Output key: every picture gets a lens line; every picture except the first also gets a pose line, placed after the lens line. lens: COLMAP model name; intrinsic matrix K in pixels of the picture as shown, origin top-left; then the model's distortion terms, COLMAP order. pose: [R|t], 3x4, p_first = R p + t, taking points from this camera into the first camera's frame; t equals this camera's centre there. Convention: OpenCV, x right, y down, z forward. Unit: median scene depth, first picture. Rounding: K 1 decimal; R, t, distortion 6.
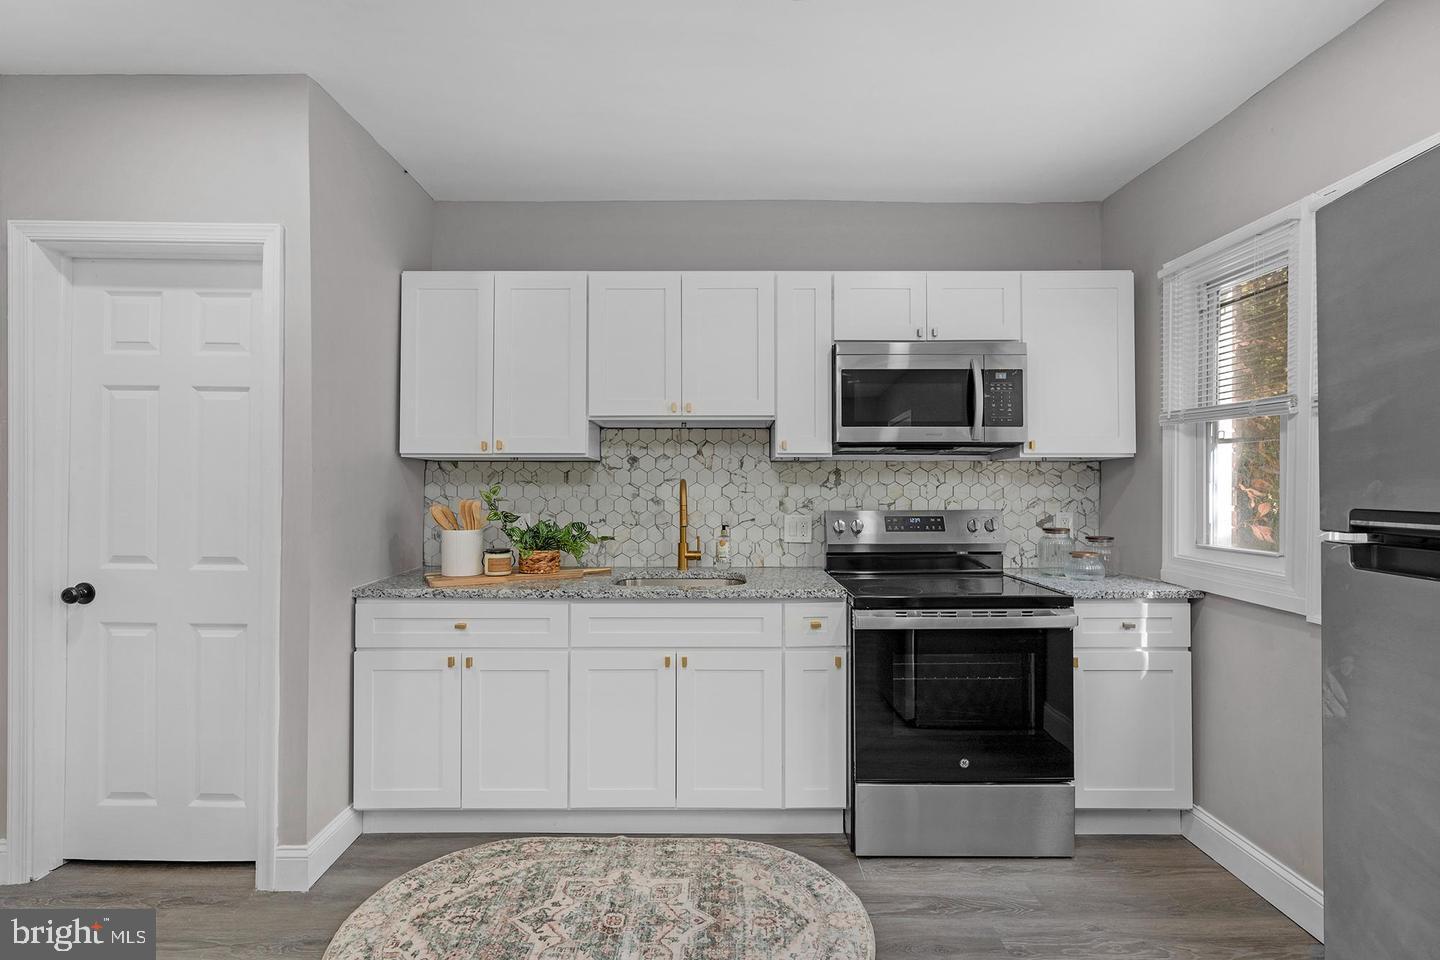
lens RADIAL K [[669.8, 0, 725.2], [0, 669.8, 485.8], [0, 0, 1]] dist [-0.000624, -0.000677]
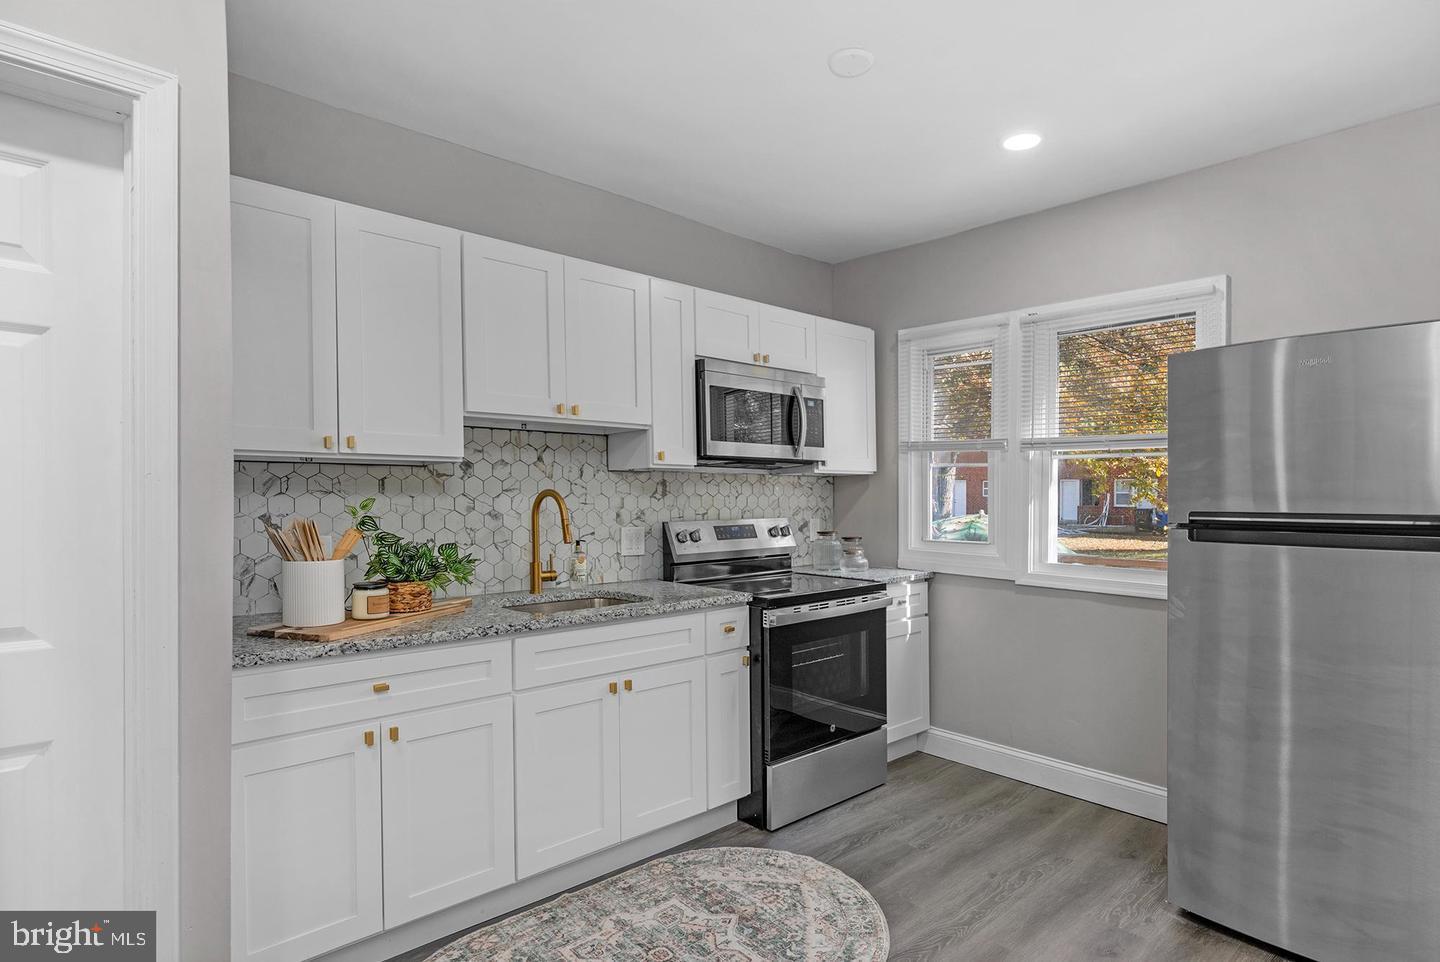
lens RADIAL K [[760.7, 0, 753.1], [0, 760.7, 504.6], [0, 0, 1]] dist [0.002443, -0.000326]
pose [[0.728439, -0.008377, 0.685059, -0.649080], [-0.002452, 0.999887, 0.014834, -0.006652], [-0.685106, -0.012486, 0.728337, 0.102205]]
